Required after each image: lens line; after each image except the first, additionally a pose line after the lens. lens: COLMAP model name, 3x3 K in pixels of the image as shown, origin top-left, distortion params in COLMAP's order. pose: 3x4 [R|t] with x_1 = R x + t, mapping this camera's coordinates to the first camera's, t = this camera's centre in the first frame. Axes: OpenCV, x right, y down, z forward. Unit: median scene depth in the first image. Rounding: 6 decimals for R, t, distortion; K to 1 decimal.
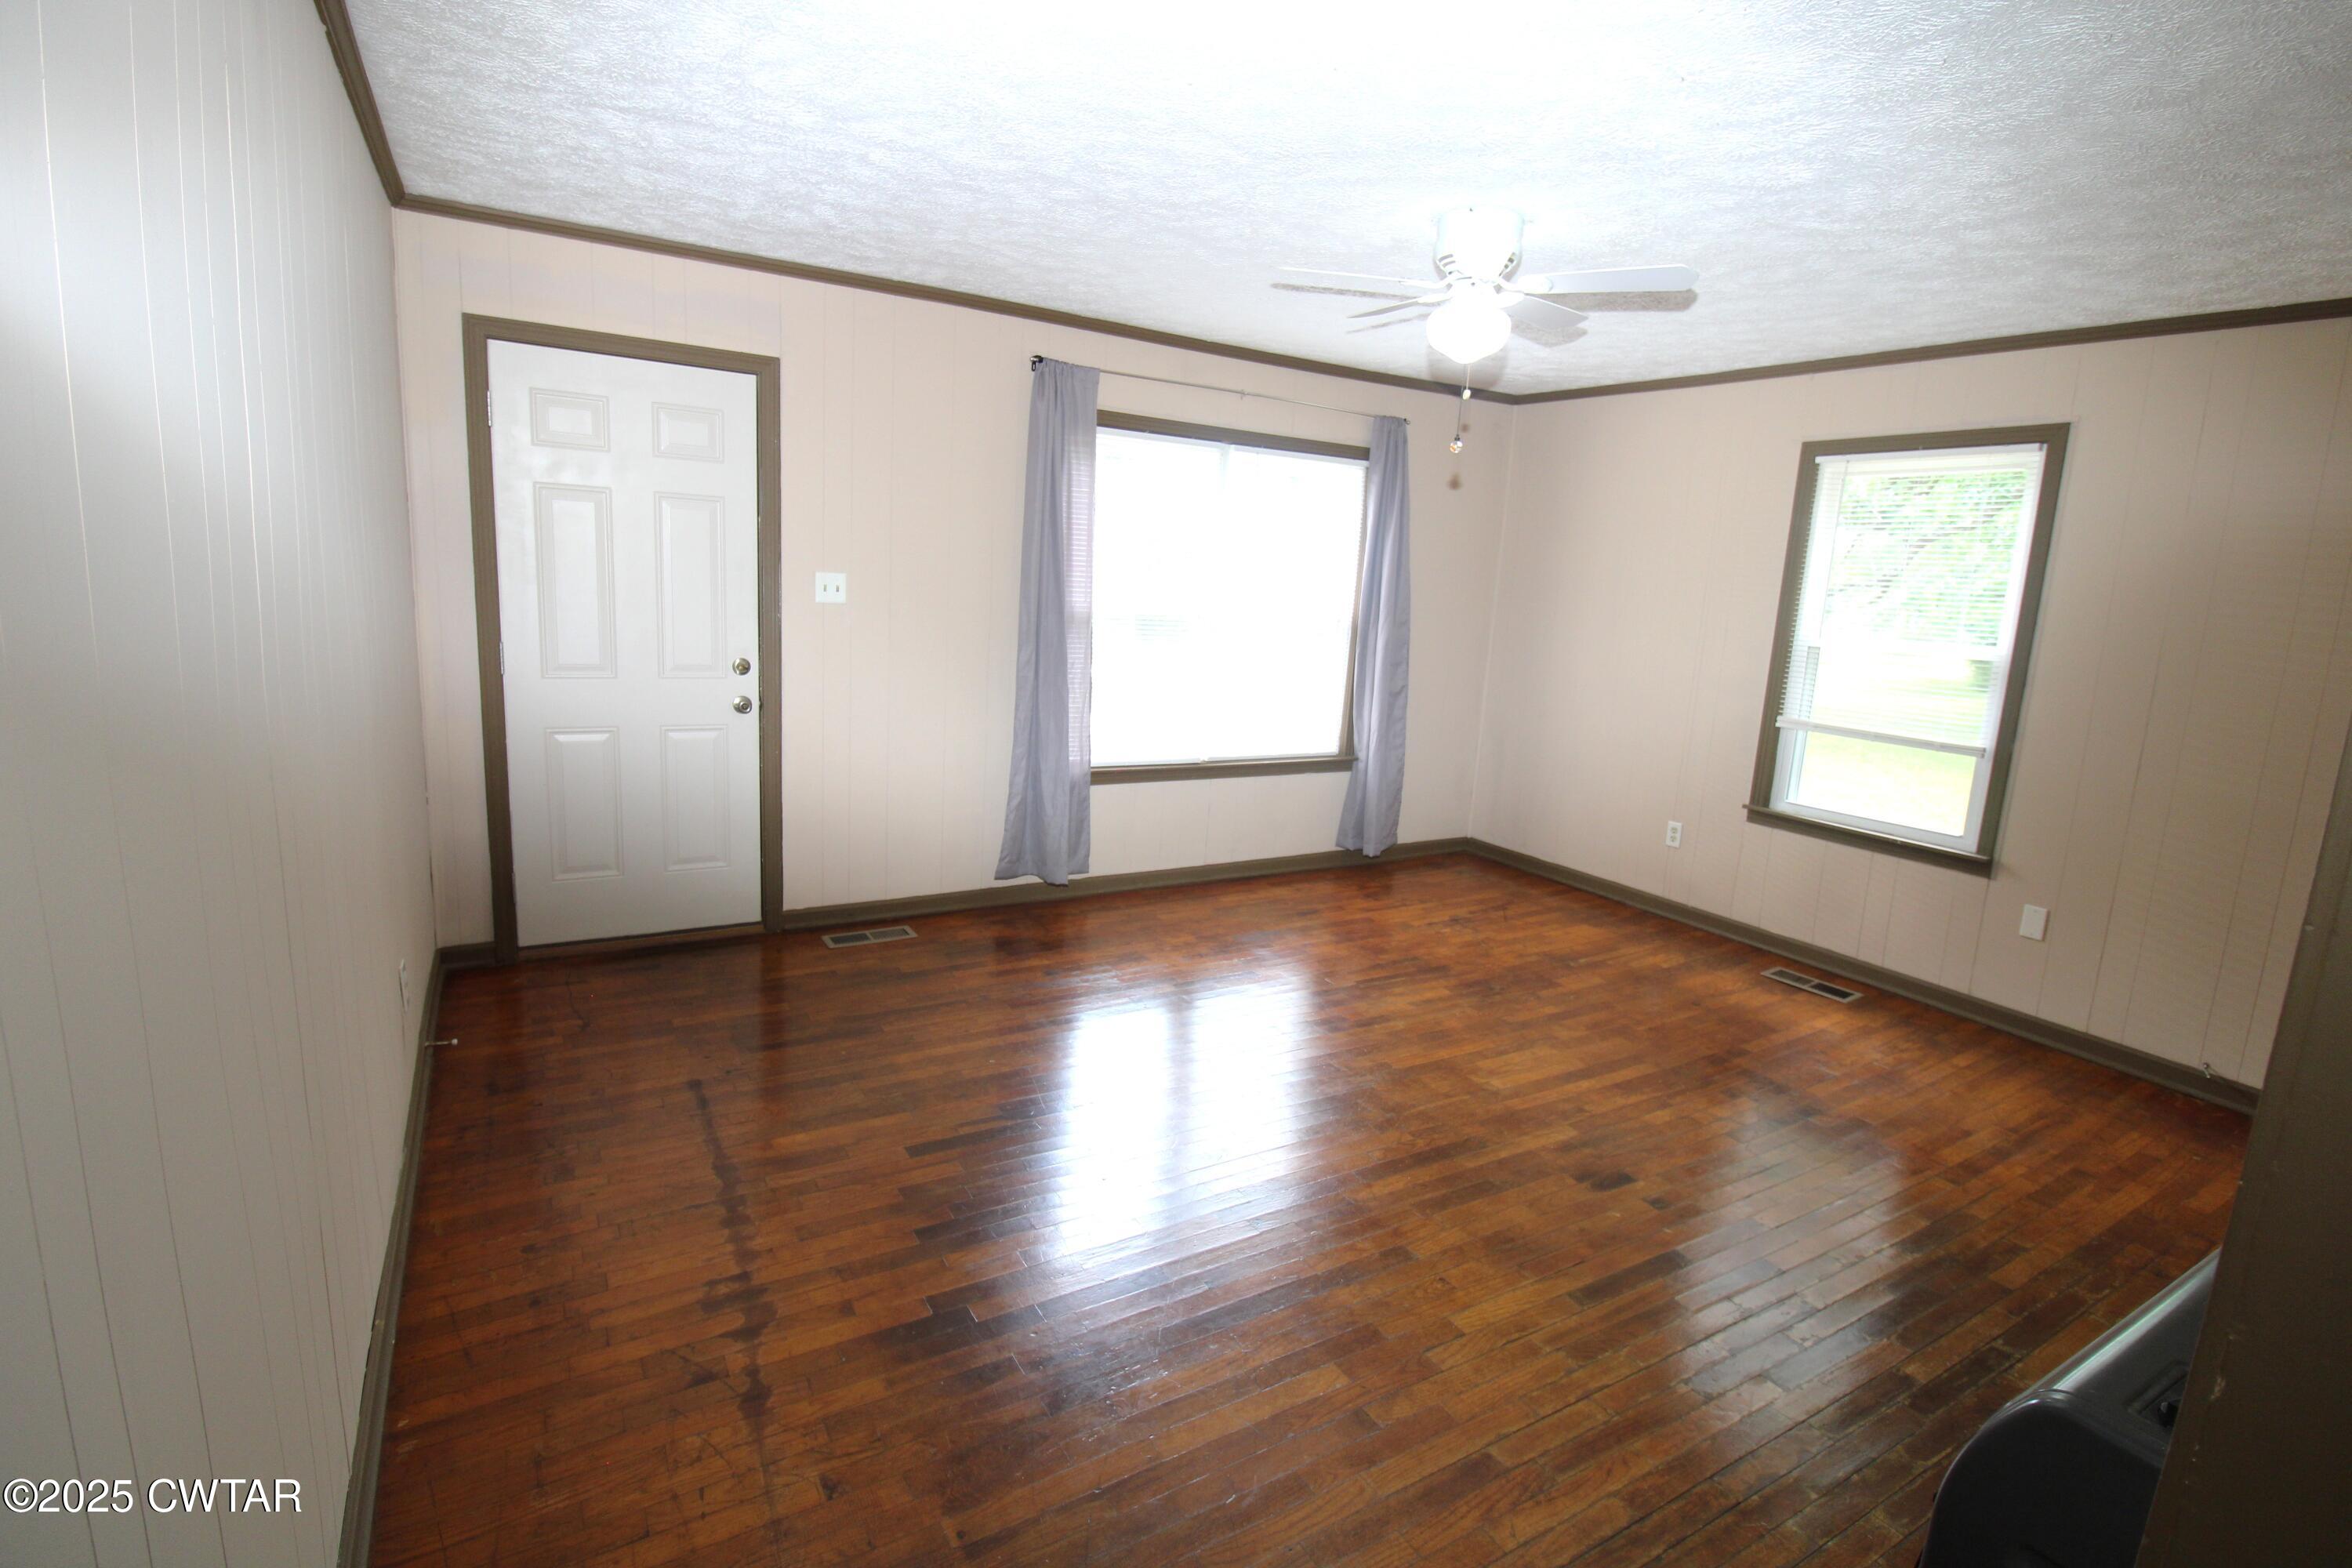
lens RADIAL K [[1135.4, 0, 1191.0], [0, 1135.4, 772.7], [0, 0, 1]] dist [-0.004491, -0.000736]
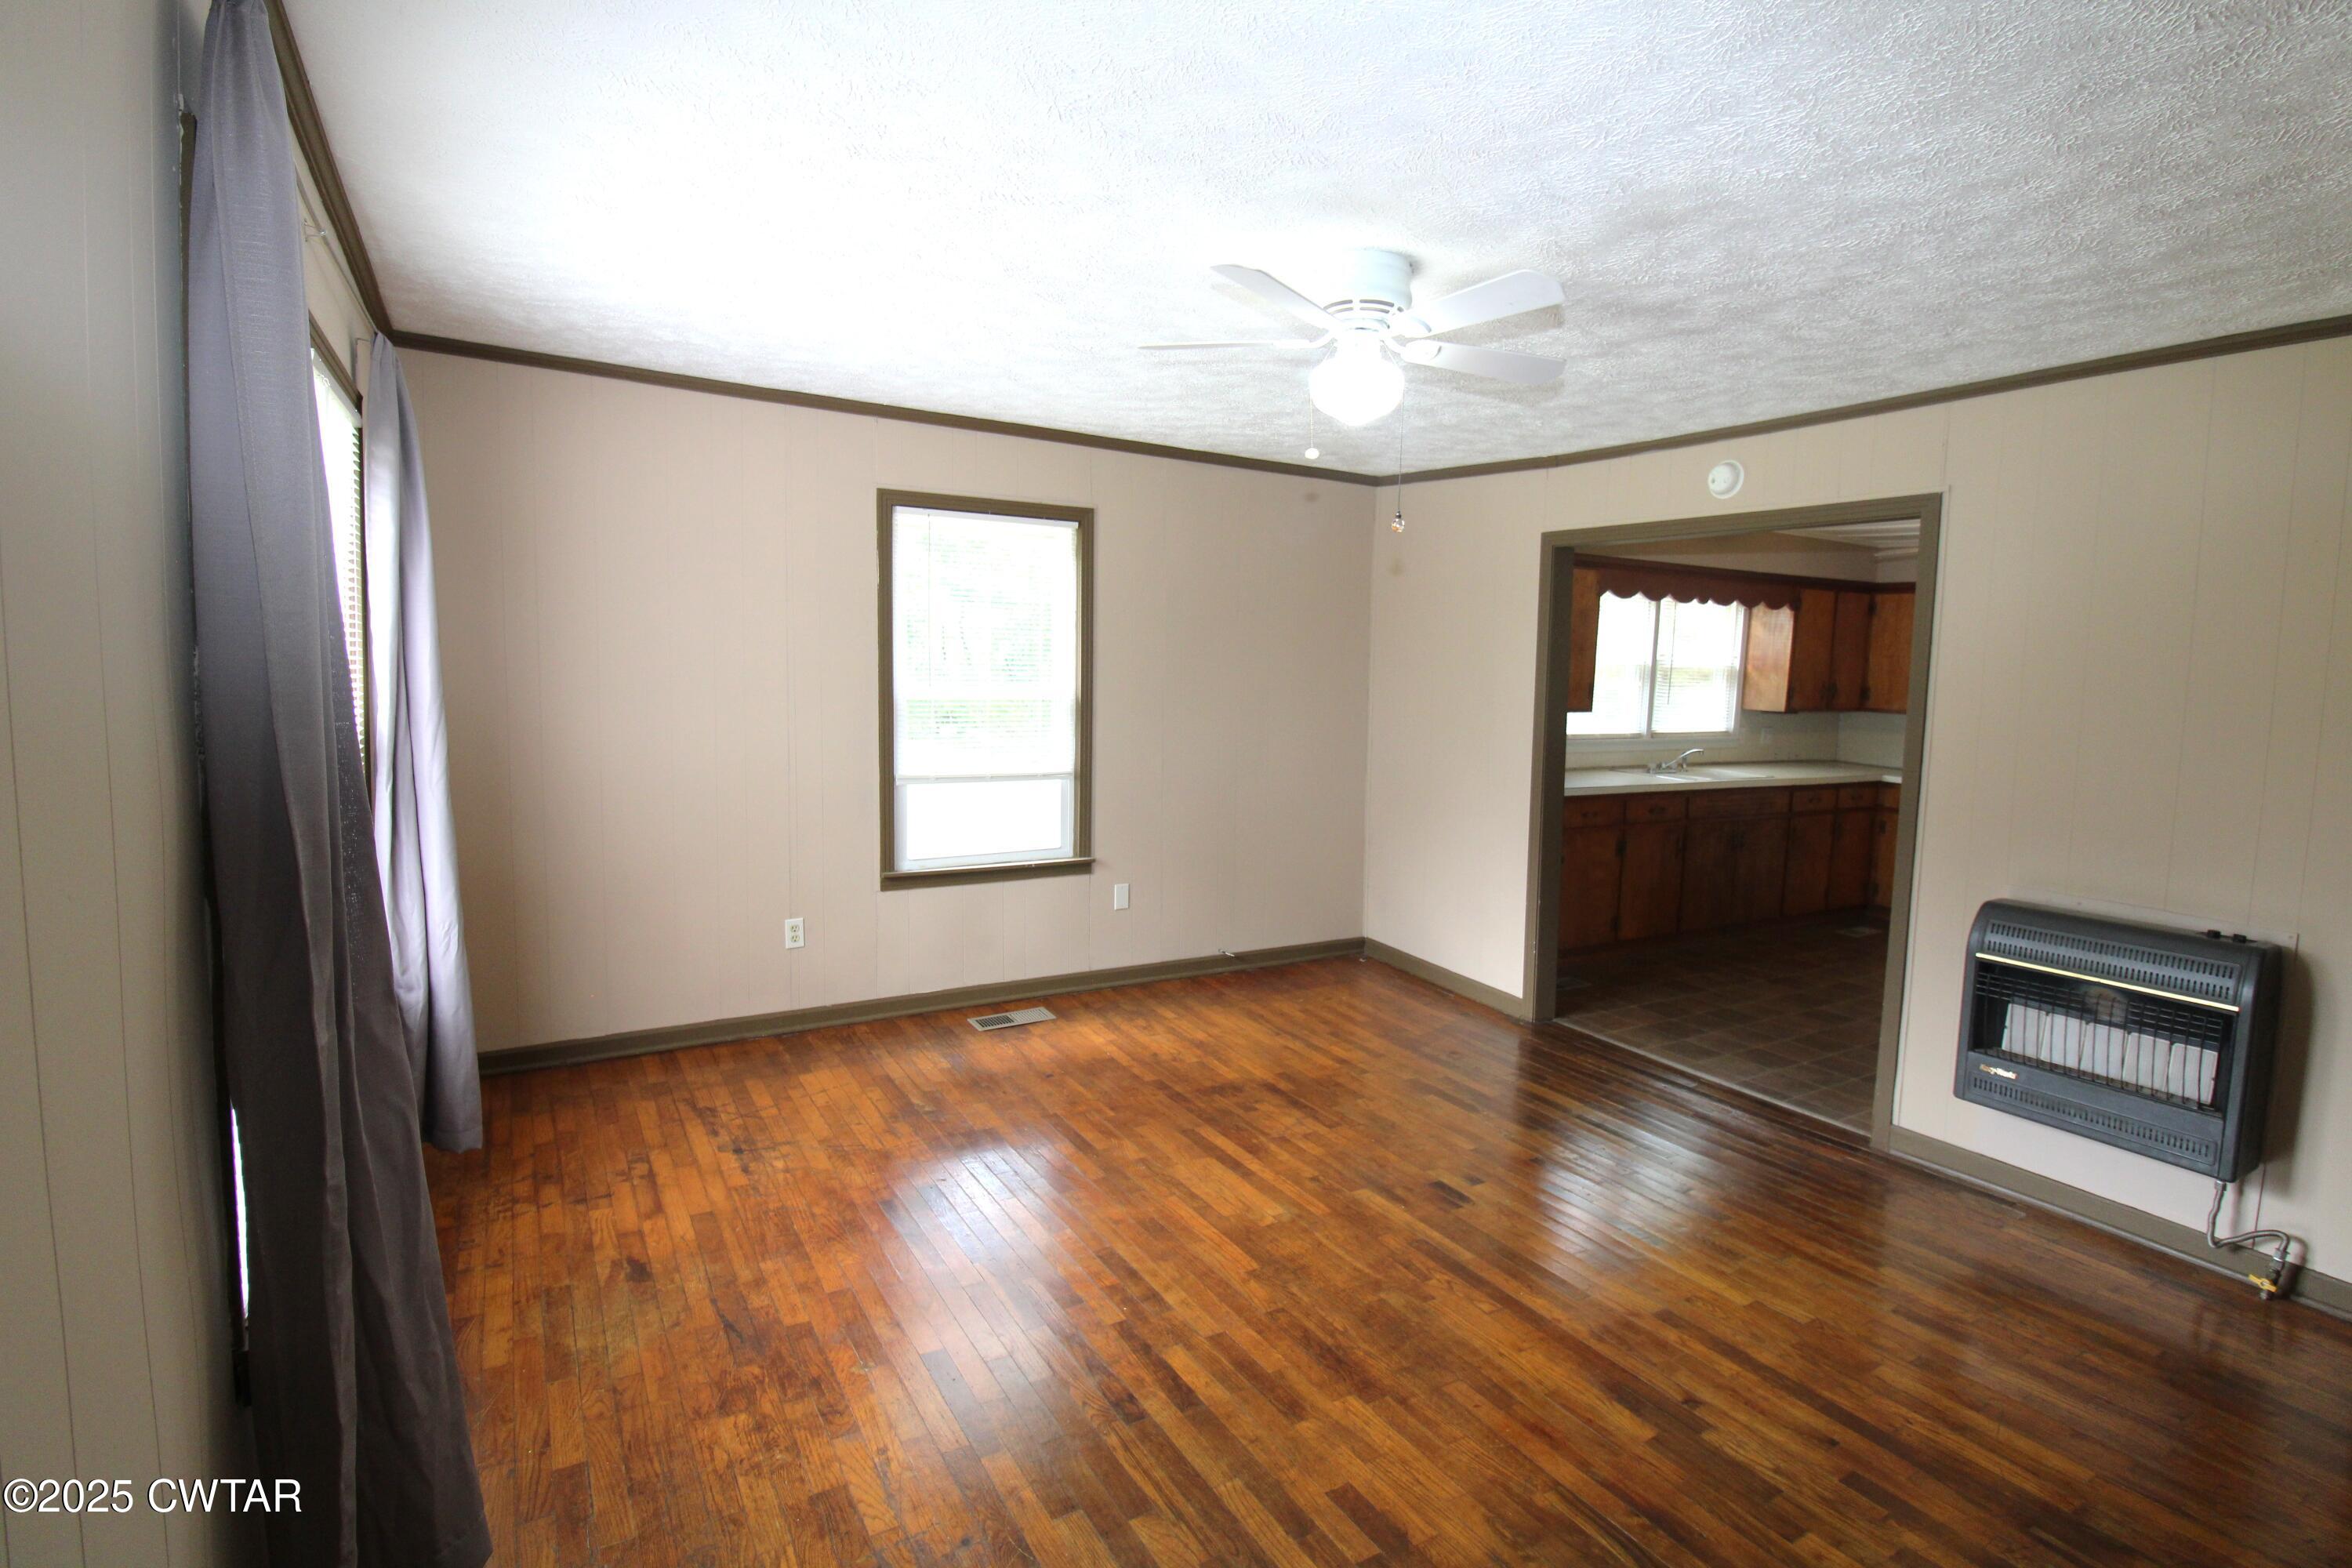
lens RADIAL K [[1135.4, 0, 1180.7], [0, 1135.4, 778.7], [0, 0, 1]] dist [-0.004491, -0.000736]
pose [[-0.007481, -0.169261, 0.985543, -0.490518], [0.147156, 0.974654, 0.168508, -0.199077], [-0.989085, 0.146290, 0.017617, 0.858723]]
